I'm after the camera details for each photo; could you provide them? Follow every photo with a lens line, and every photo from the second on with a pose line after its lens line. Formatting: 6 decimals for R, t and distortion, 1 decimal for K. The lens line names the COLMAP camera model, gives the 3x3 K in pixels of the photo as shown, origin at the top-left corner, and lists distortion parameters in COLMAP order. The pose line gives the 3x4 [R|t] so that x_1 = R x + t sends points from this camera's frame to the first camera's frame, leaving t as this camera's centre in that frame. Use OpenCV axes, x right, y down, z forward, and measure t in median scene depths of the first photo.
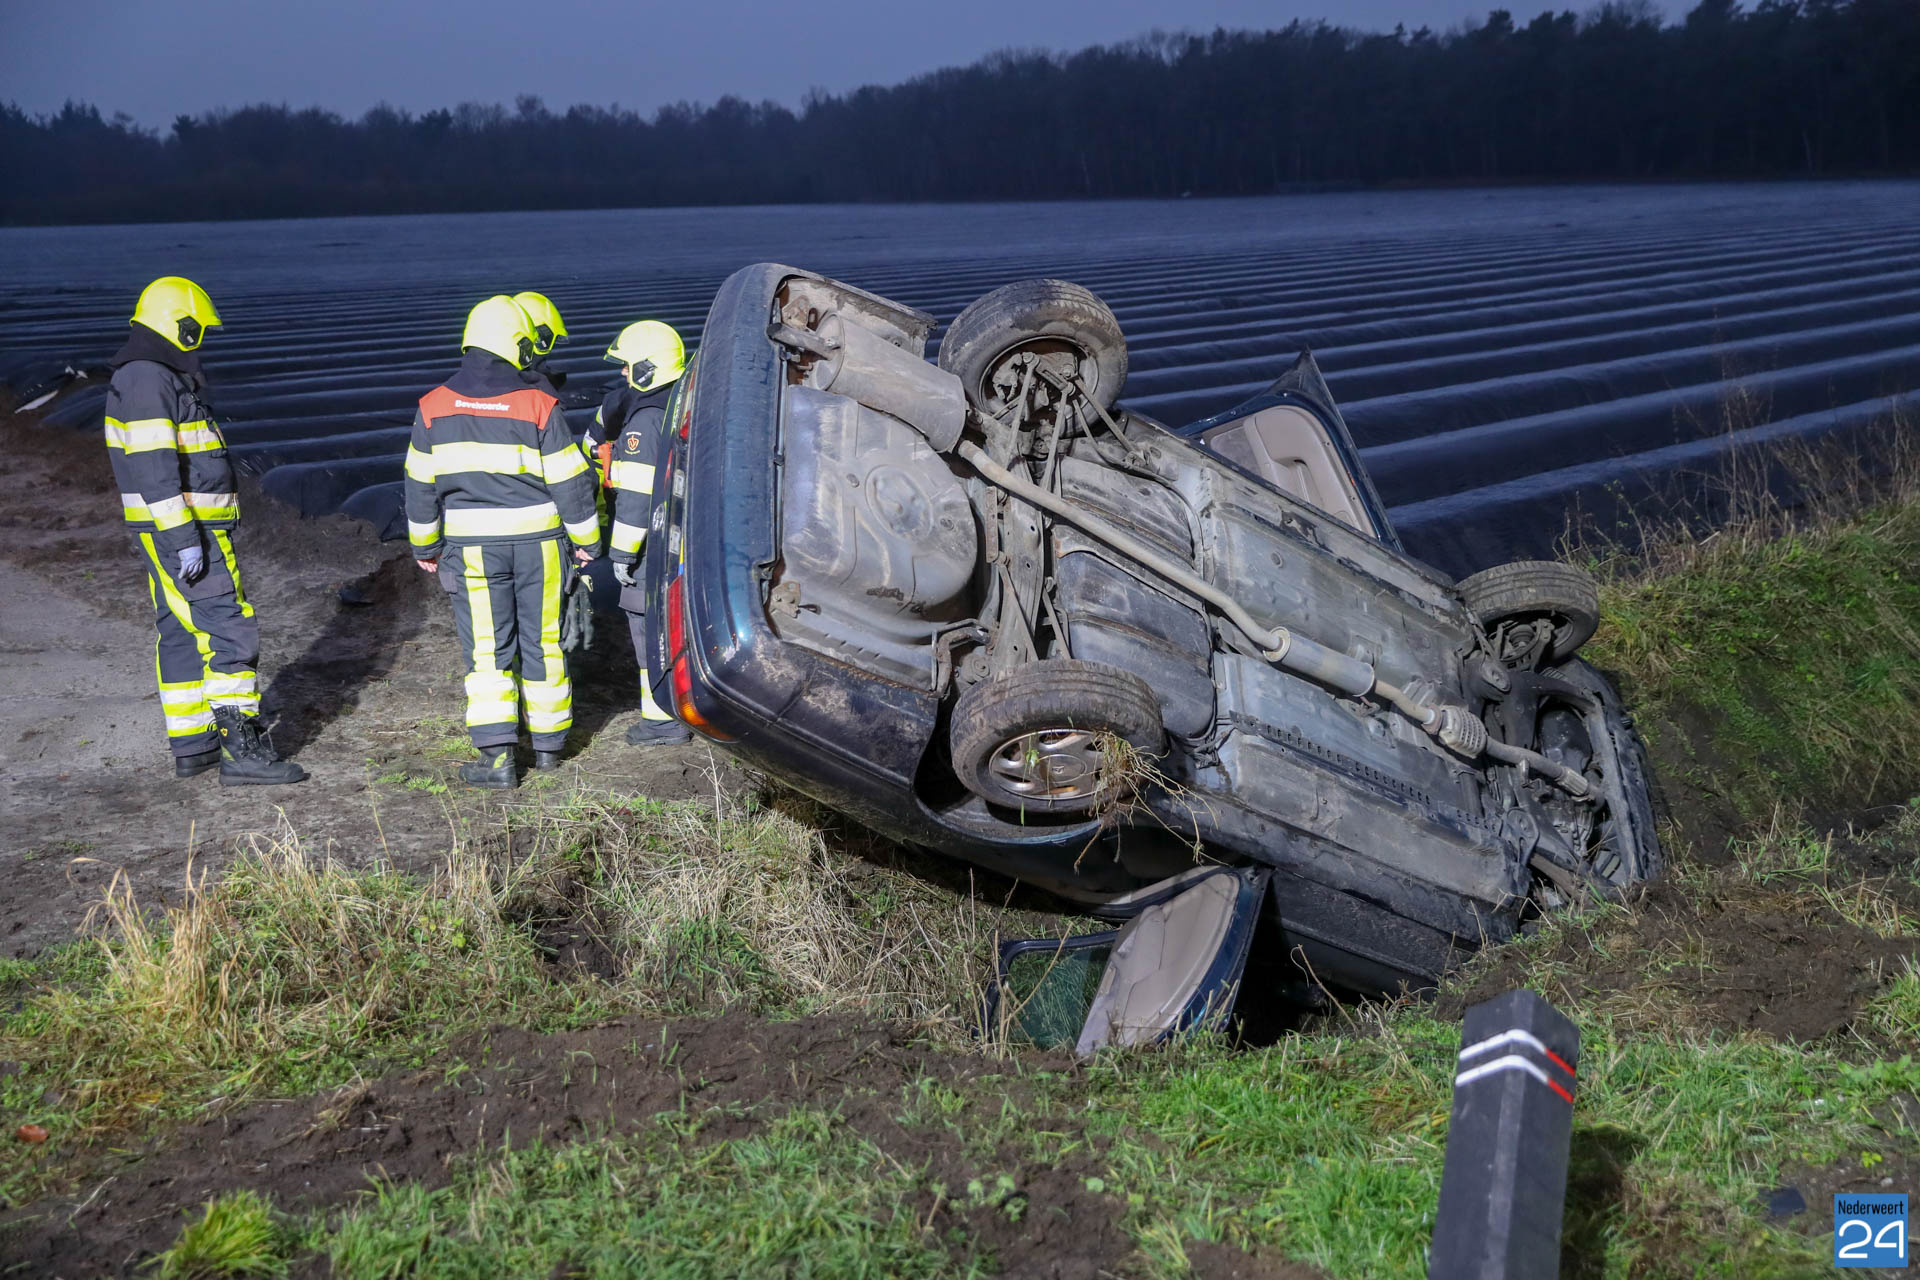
lens RADIAL K [[2061.6, 0, 959.6], [0, 2061.6, 650.6], [0, 0, 1]] dist [0.034786, 0.000000]
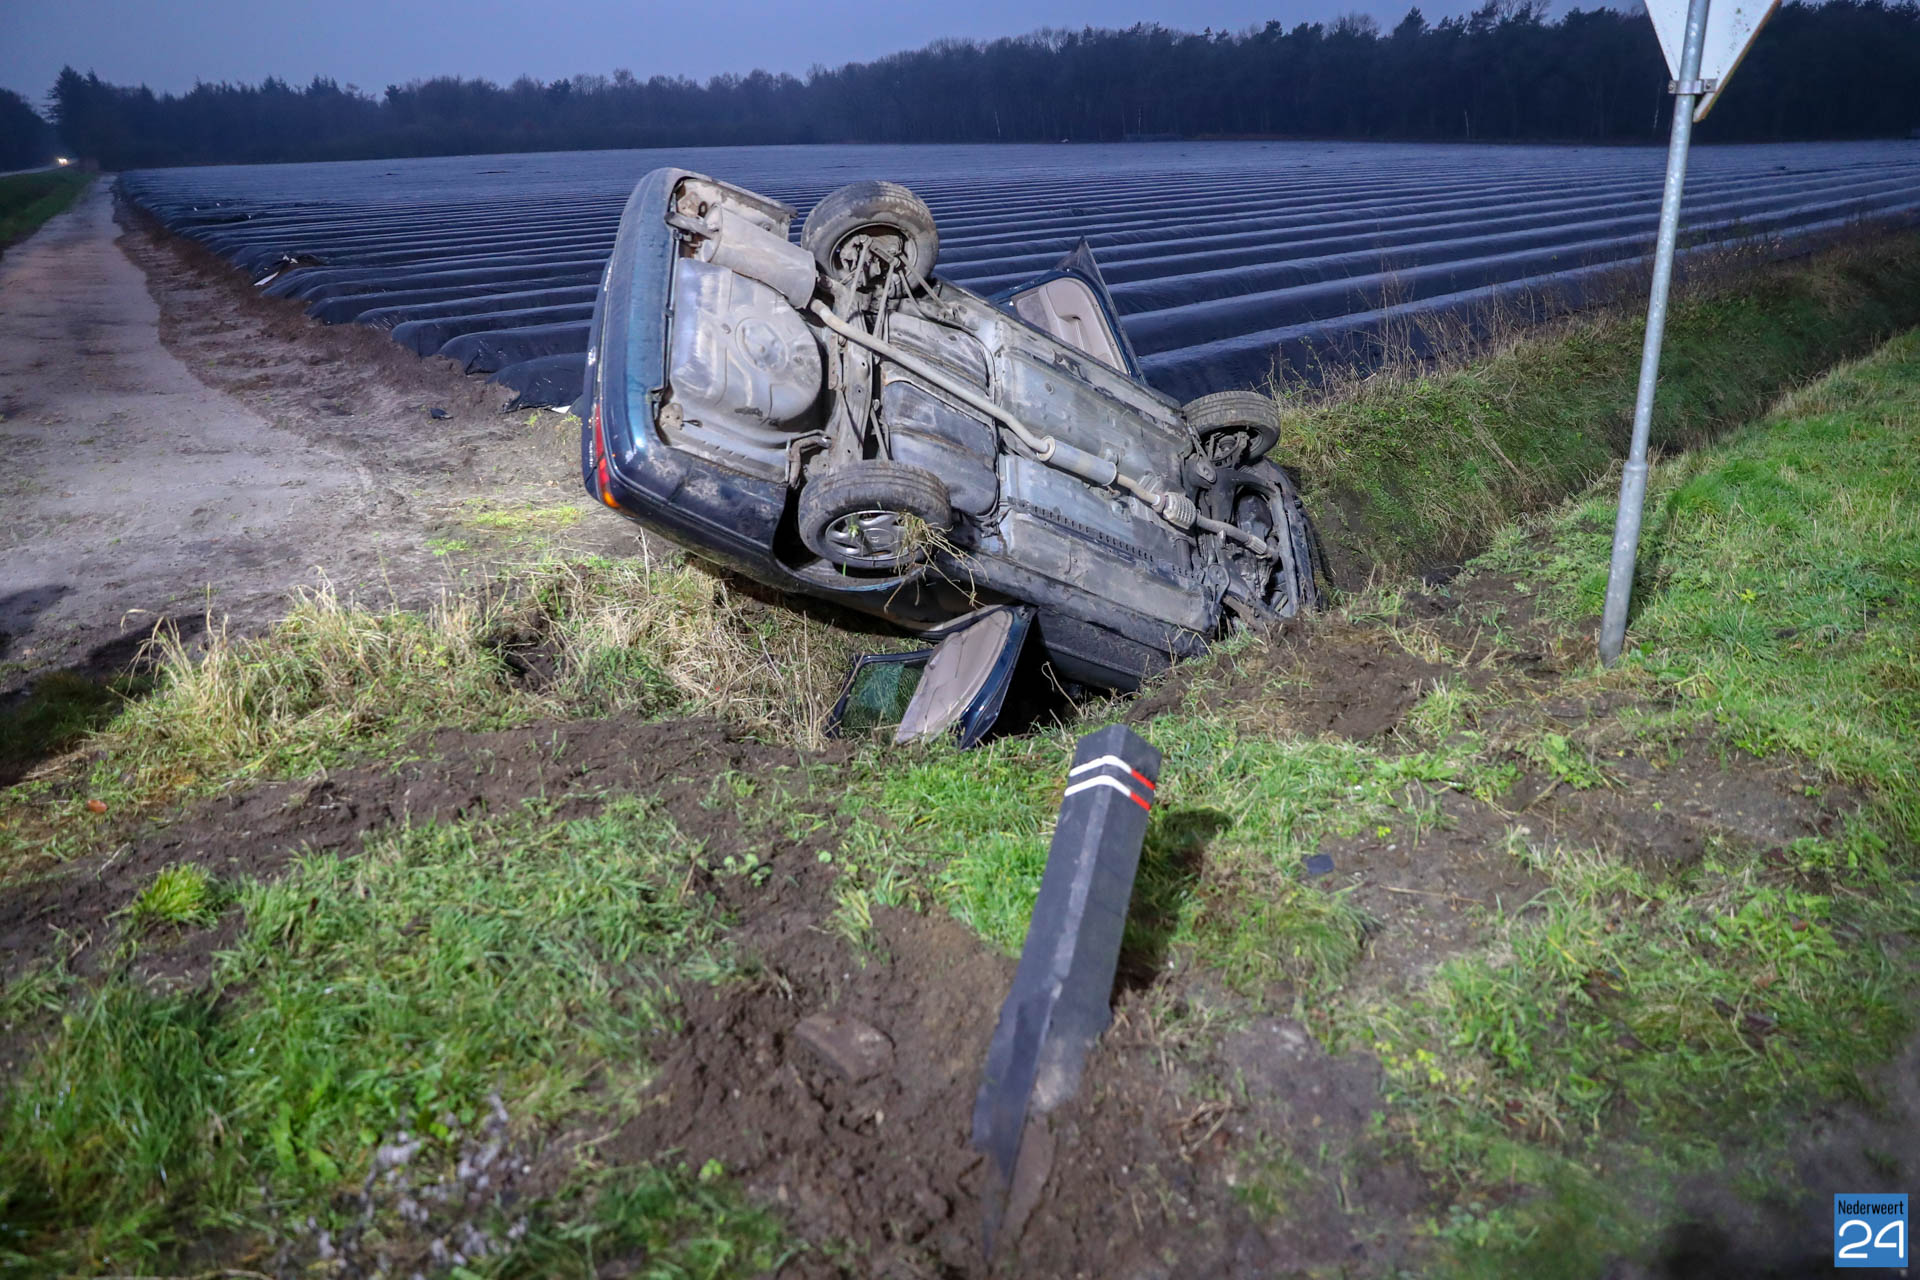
lens RADIAL K [[1330.7, 0, 967.3], [0, 1330.7, 646.8], [0, 0, 1]] dist [-0.086496, 0.035198]
pose [[0.999396, 0.000331, 0.034761, 0.071144], [-0.005526, 0.988756, 0.149437, -0.004844], [-0.034321, -0.149539, 0.988160, 0.086217]]
